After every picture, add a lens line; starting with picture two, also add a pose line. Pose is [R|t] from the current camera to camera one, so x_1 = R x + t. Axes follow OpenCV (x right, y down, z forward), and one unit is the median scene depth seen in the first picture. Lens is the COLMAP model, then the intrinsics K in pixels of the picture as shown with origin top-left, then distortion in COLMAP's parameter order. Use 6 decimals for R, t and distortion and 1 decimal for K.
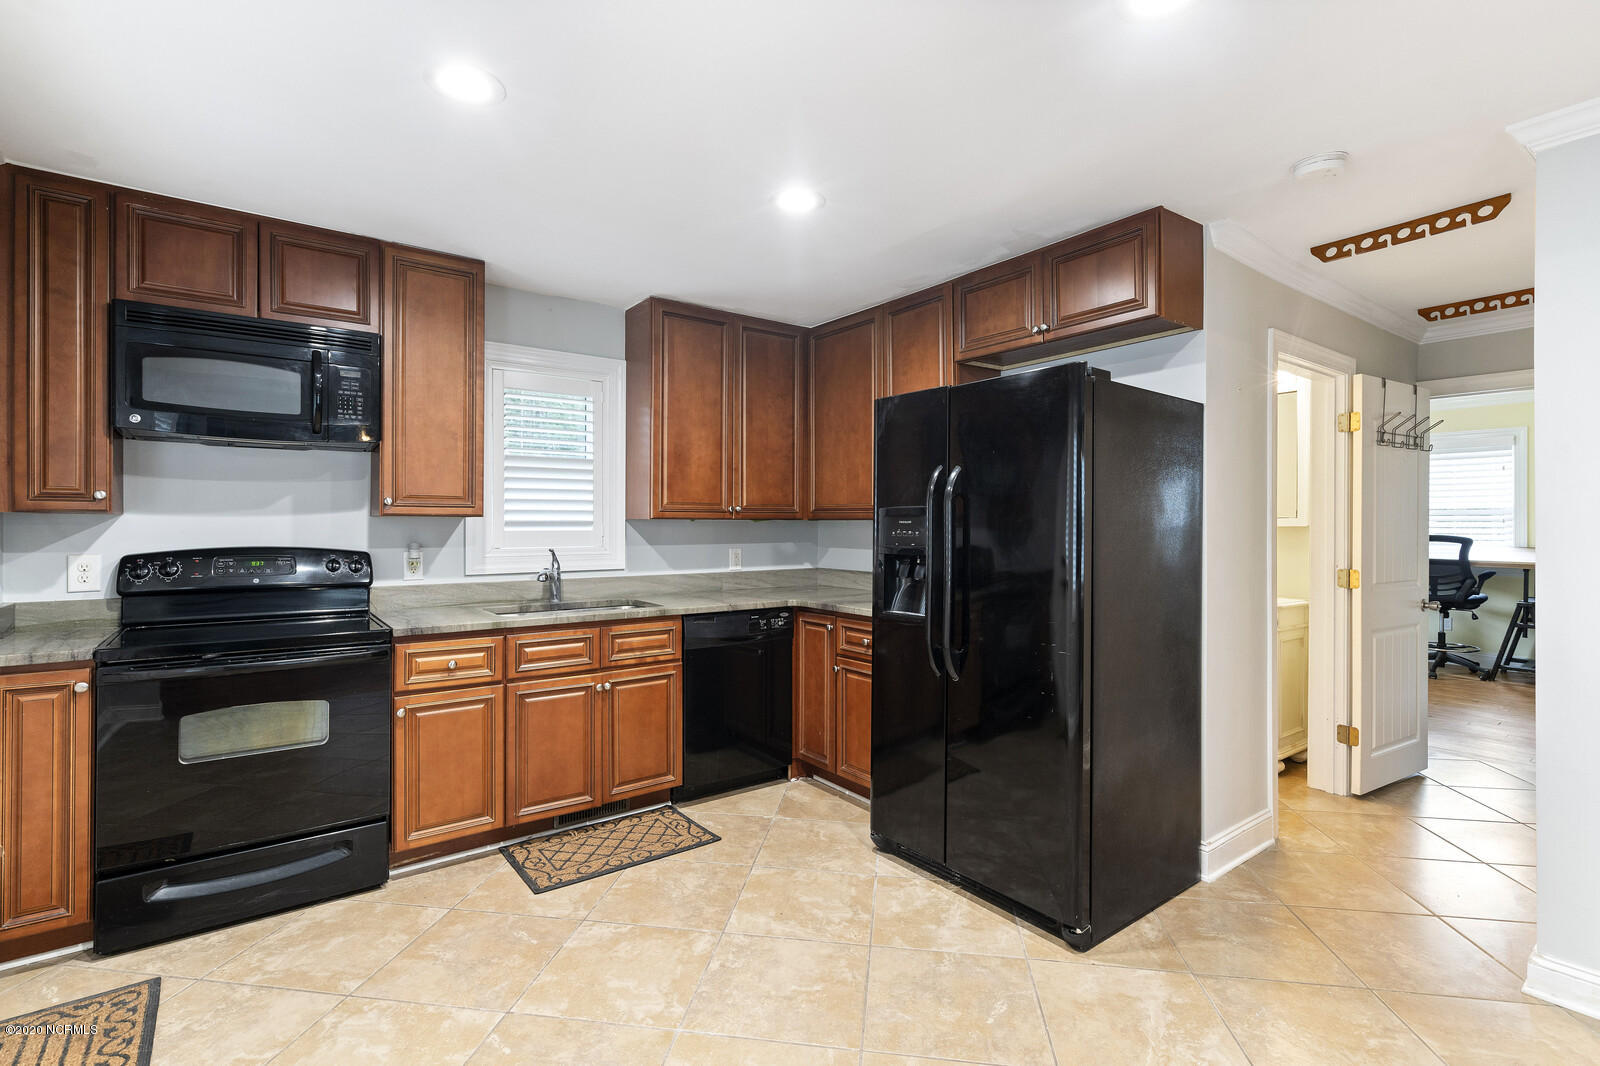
lens RADIAL K [[735.9, 0, 788.0], [0, 735.9, 523.8], [0, 0, 1]] dist [-0.006926, 0.003425]
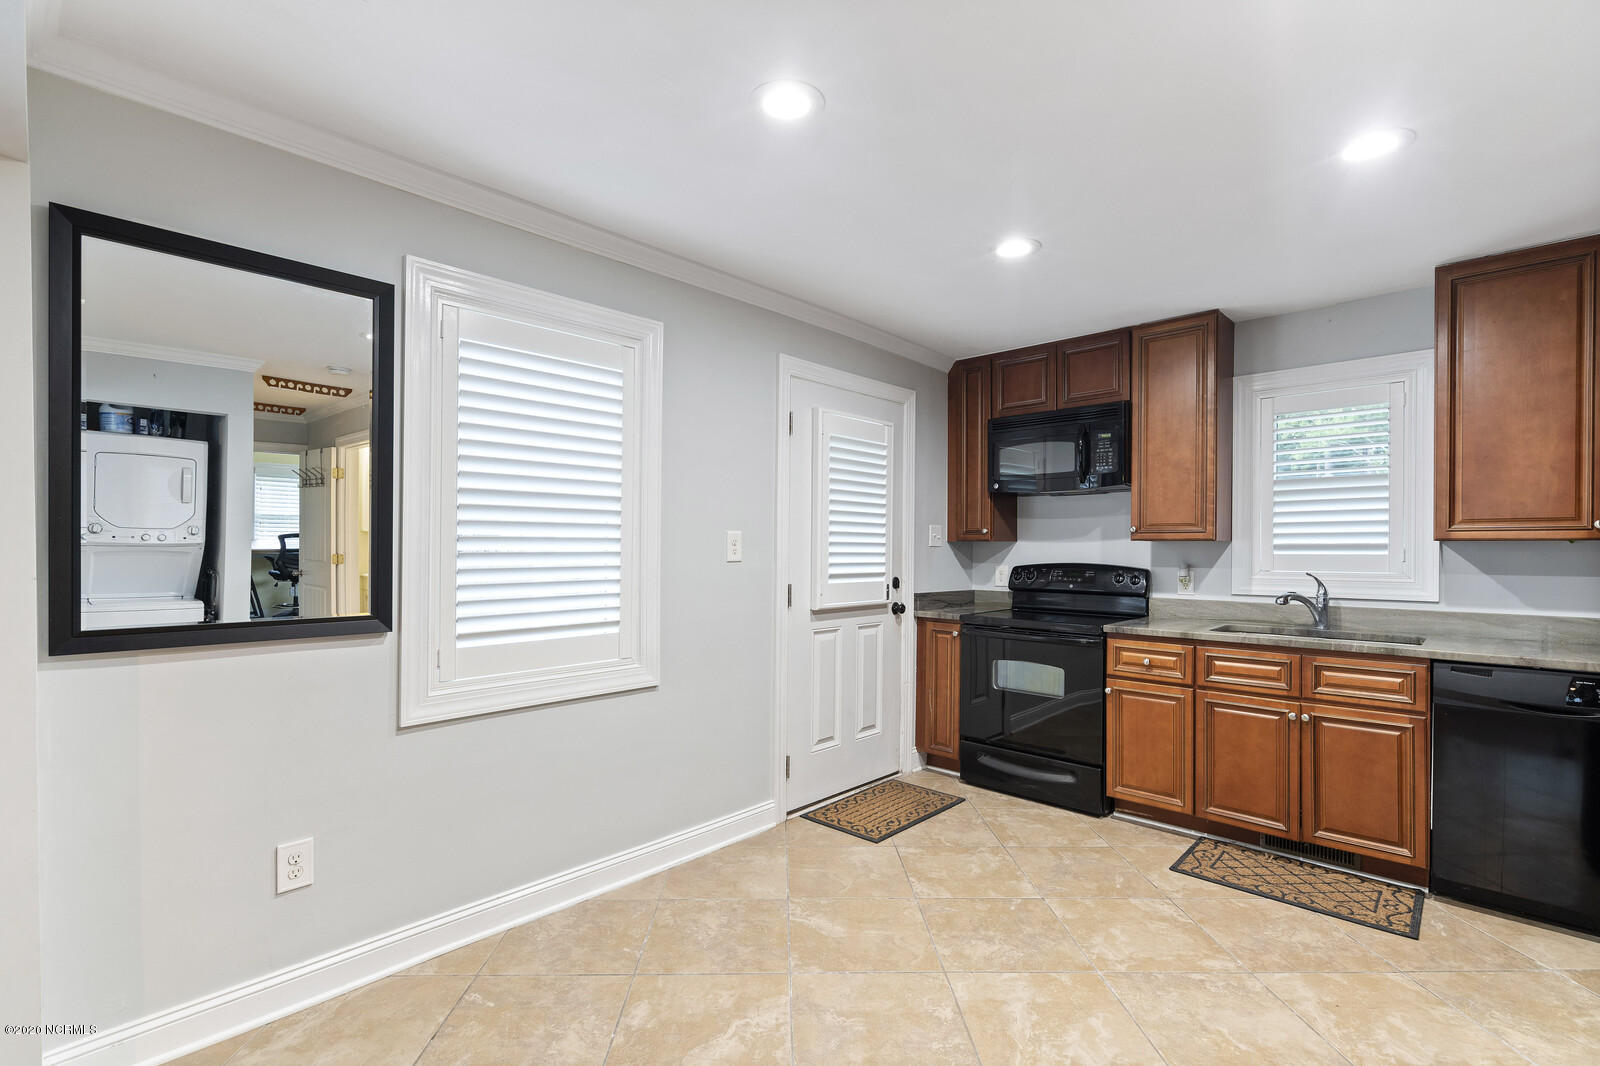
lens RADIAL K [[735.9, 0, 800.2], [0, 735.9, 549.9], [0, 0, 1]] dist [-0.006926, 0.003425]
pose [[0.169069, 0.000679, -0.985604, 0.619335], [-0.001114, 0.999999, 0.000498, 0.005011], [0.985604, 0.001014, 0.169070, 0.213701]]
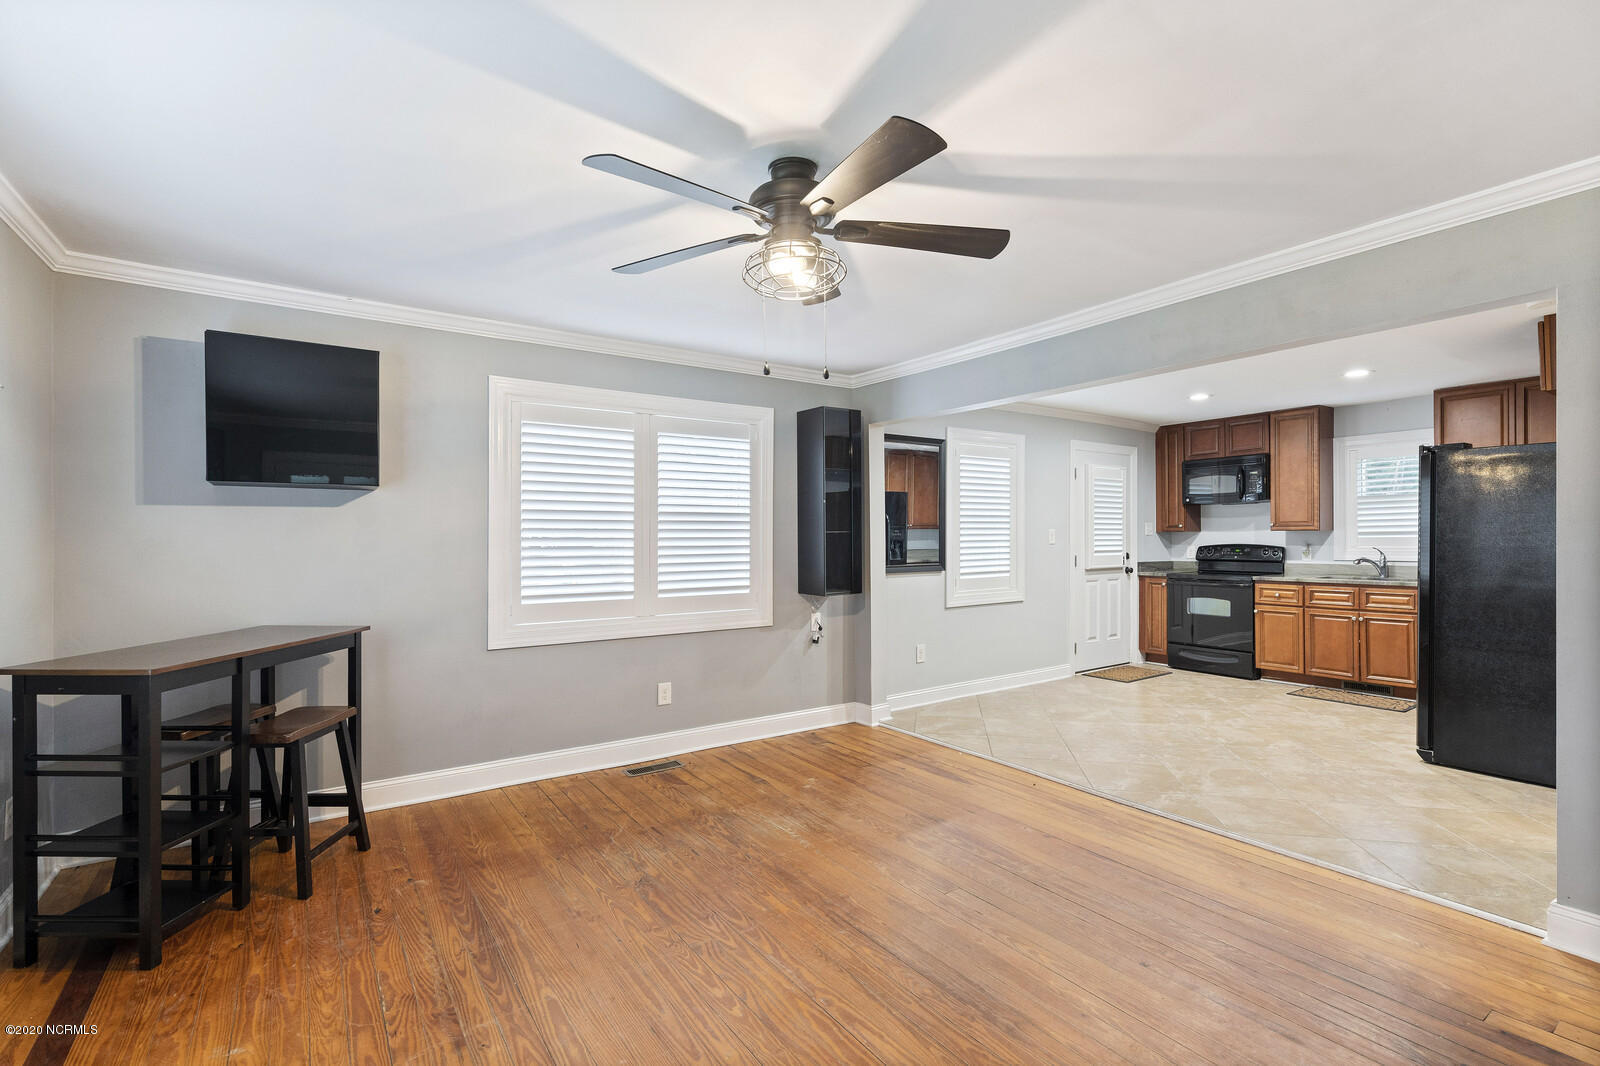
lens RADIAL K [[735.9, 0, 792.8], [0, 735.9, 539.7], [0, 0, 1]] dist [-0.006926, 0.003425]
pose [[-0.044736, 0.001031, -0.998998, 1.835823], [0.009930, 0.999951, 0.000587, 0.000731], [0.998949, -0.009893, -0.044745, -0.403847]]
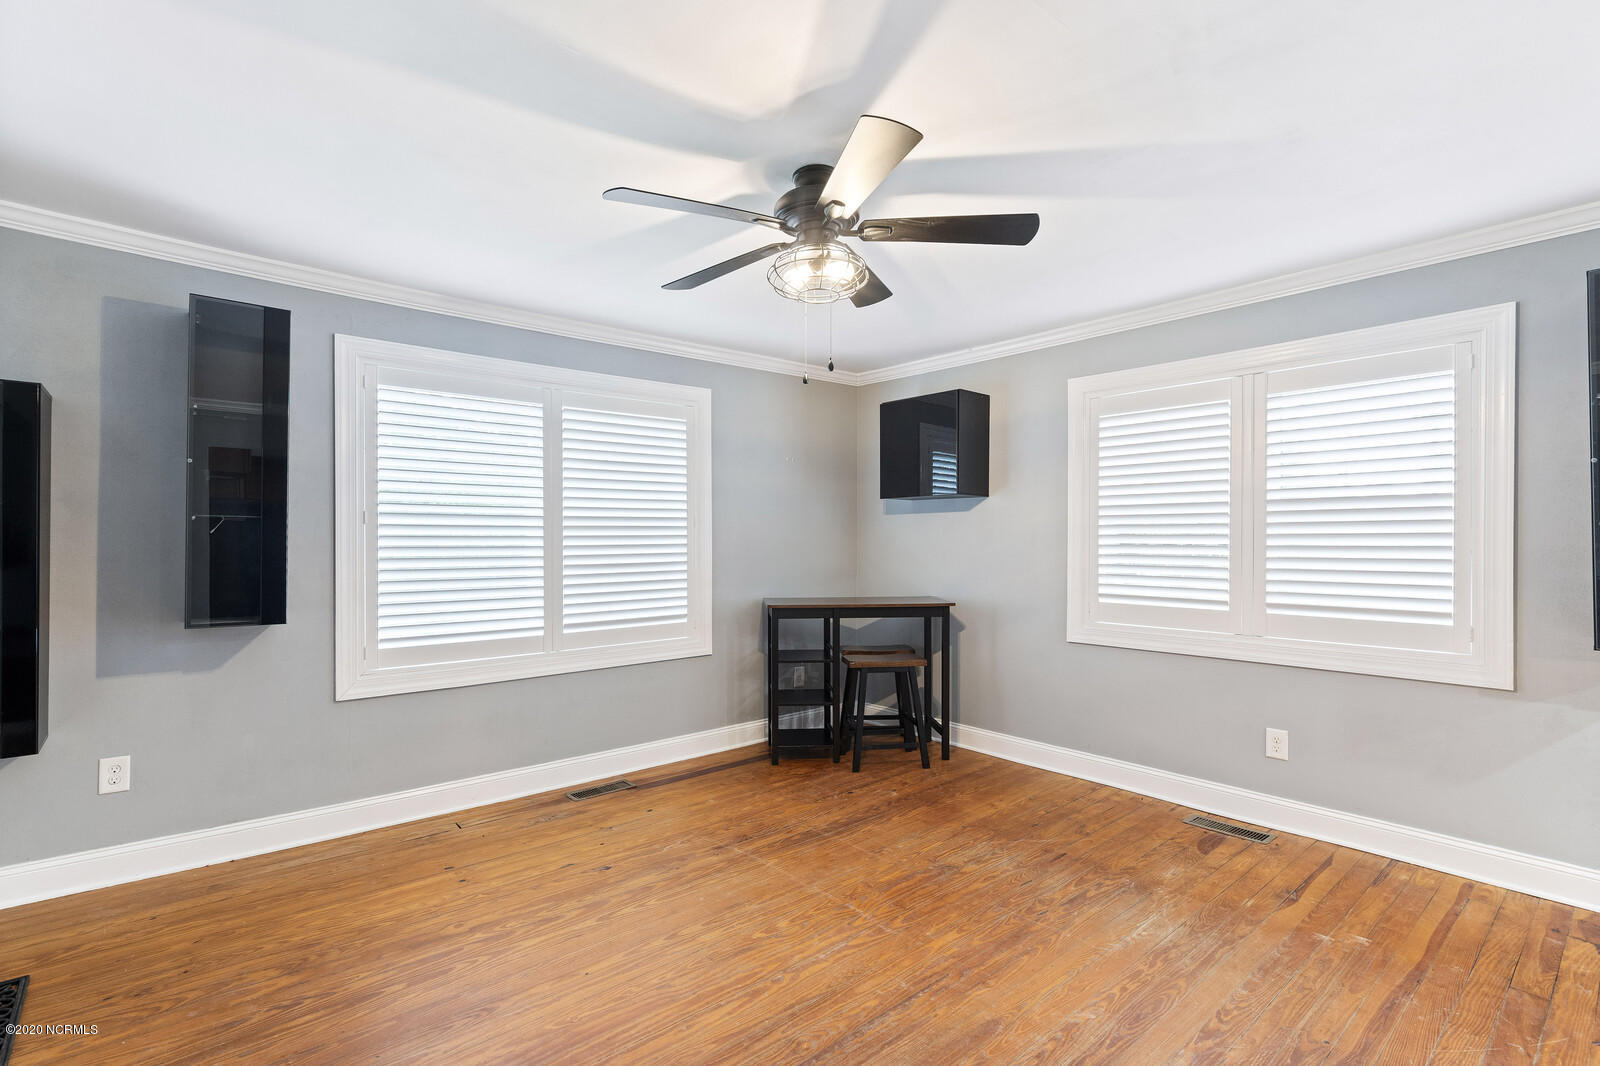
lens RADIAL K [[735.9, 0, 788.5], [0, 735.9, 534.8], [0, 0, 1]] dist [-0.006926, 0.003425]
pose [[-0.998124, -0.000981, -0.061212, 1.123943], [-0.000214, 0.999921, -0.012544, 0.010138], [0.061219, -0.012507, -0.998046, 0.375275]]
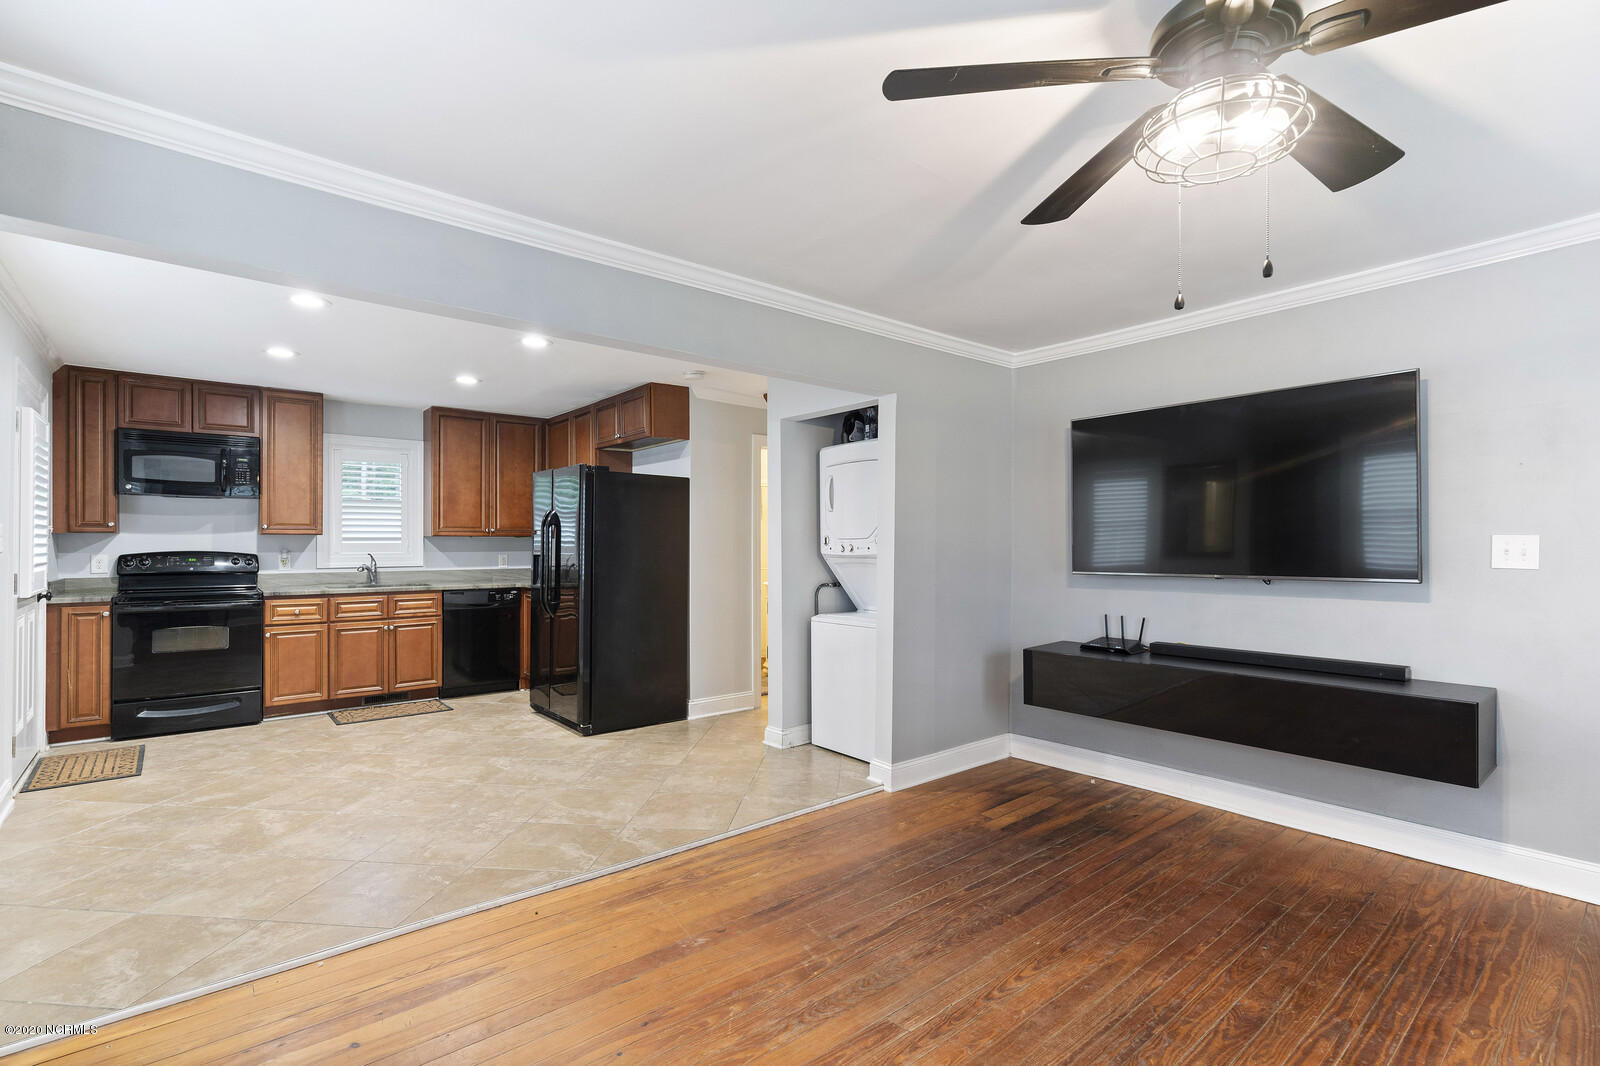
lens RADIAL K [[735.9, 0, 794.0], [0, 735.9, 541.3], [0, 0, 1]] dist [-0.006926, 0.003425]
pose [[0.998690, 0.000719, 0.051158, 0.711481], [-0.000811, 0.999998, 0.001780, 0.002076], [-0.051157, -0.001819, 0.998689, -0.943879]]
